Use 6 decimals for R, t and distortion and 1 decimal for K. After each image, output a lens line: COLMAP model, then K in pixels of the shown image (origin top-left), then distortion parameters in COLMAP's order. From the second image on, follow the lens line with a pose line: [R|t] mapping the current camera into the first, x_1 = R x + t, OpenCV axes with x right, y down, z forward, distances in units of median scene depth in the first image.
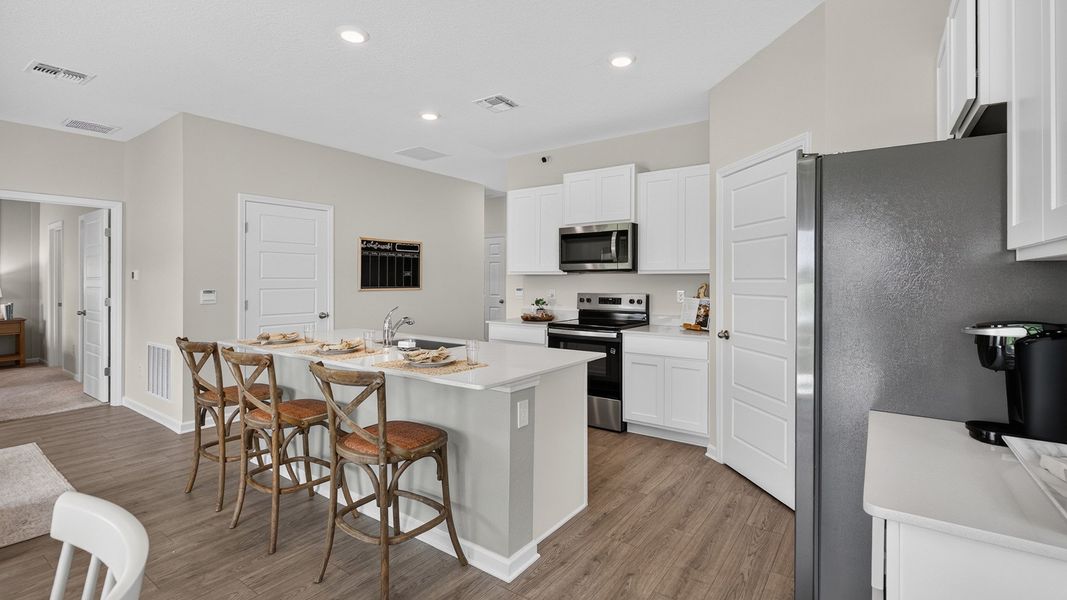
lens RADIAL K [[480.7, 0, 535.2], [0, 480.7, 279.6], [0, 0, 1]] dist [0.001151, 0.000279]
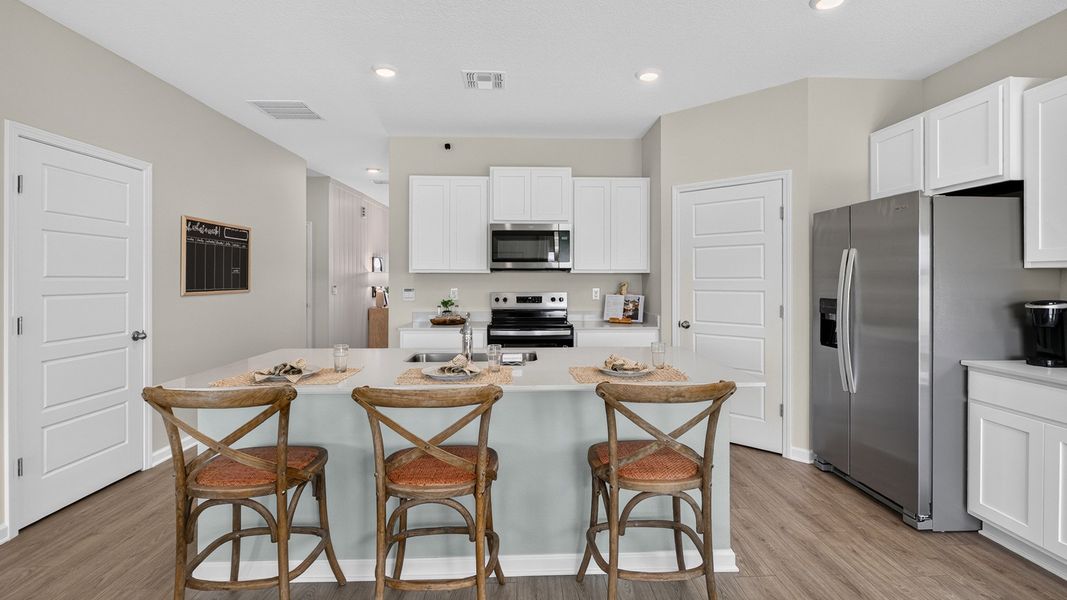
lens RADIAL K [[486.3, 0, 538.7], [0, 486.3, 283.4], [0, 0, 1]] dist [-0.001613, -0.000521]
pose [[0.788971, -0.007163, 0.614389, -0.436273], [0.000567, 0.999940, 0.010930, -0.000806], [-0.614431, -0.008275, 0.788927, 0.181050]]
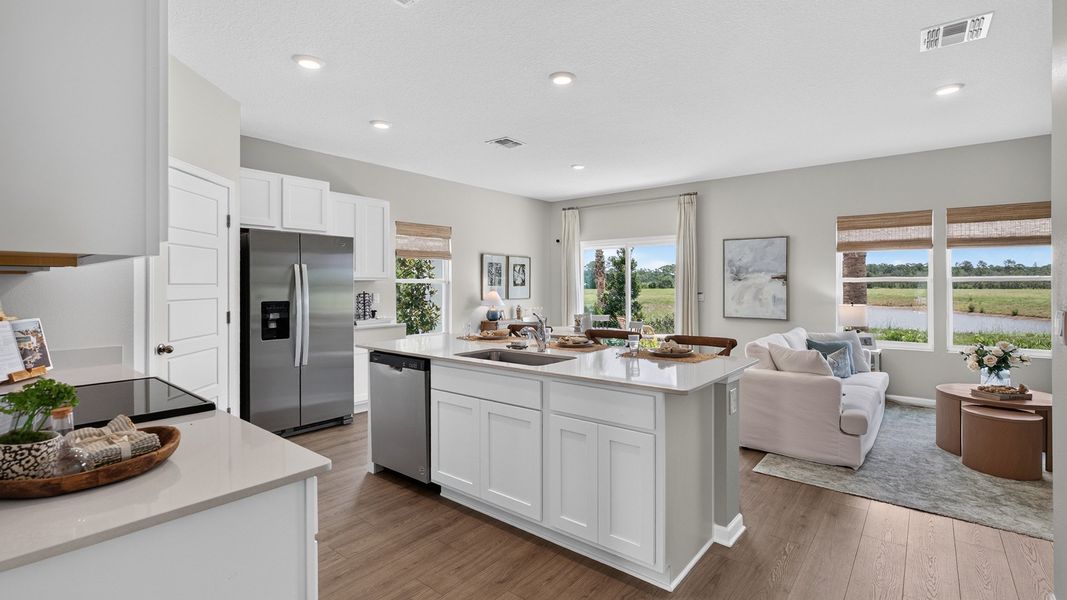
lens RADIAL K [[486.3, 0, 538.7], [0, 486.3, 283.4], [0, 0, 1]] dist [-0.001613, -0.000521]
pose [[-0.998547, 0.000052, 0.053881, -0.216765], [-0.000036, 0.999999, -0.001625, -0.000481], [-0.053881, -0.001625, -0.998546, 1.244797]]
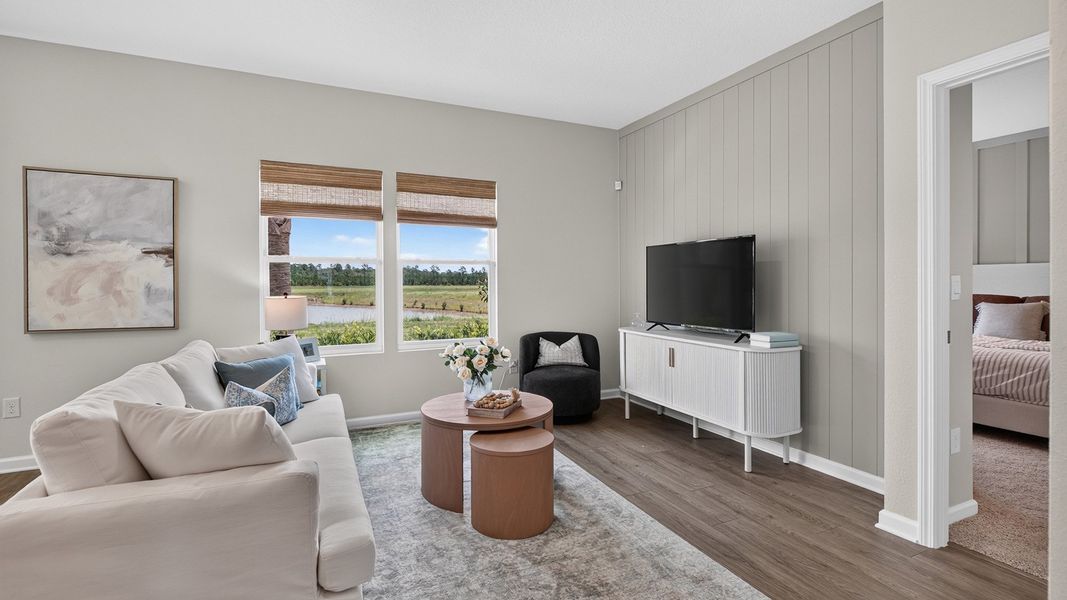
lens RADIAL K [[486.3, 0, 538.7], [0, 486.3, 283.4], [0, 0, 1]] dist [-0.001613, -0.000521]
pose [[-0.487159, 0.003220, -0.873307, -0.425080], [0.001558, 0.999995, 0.002817, 0.025755], [0.873312, 0.000012, -0.487162, 0.775844]]
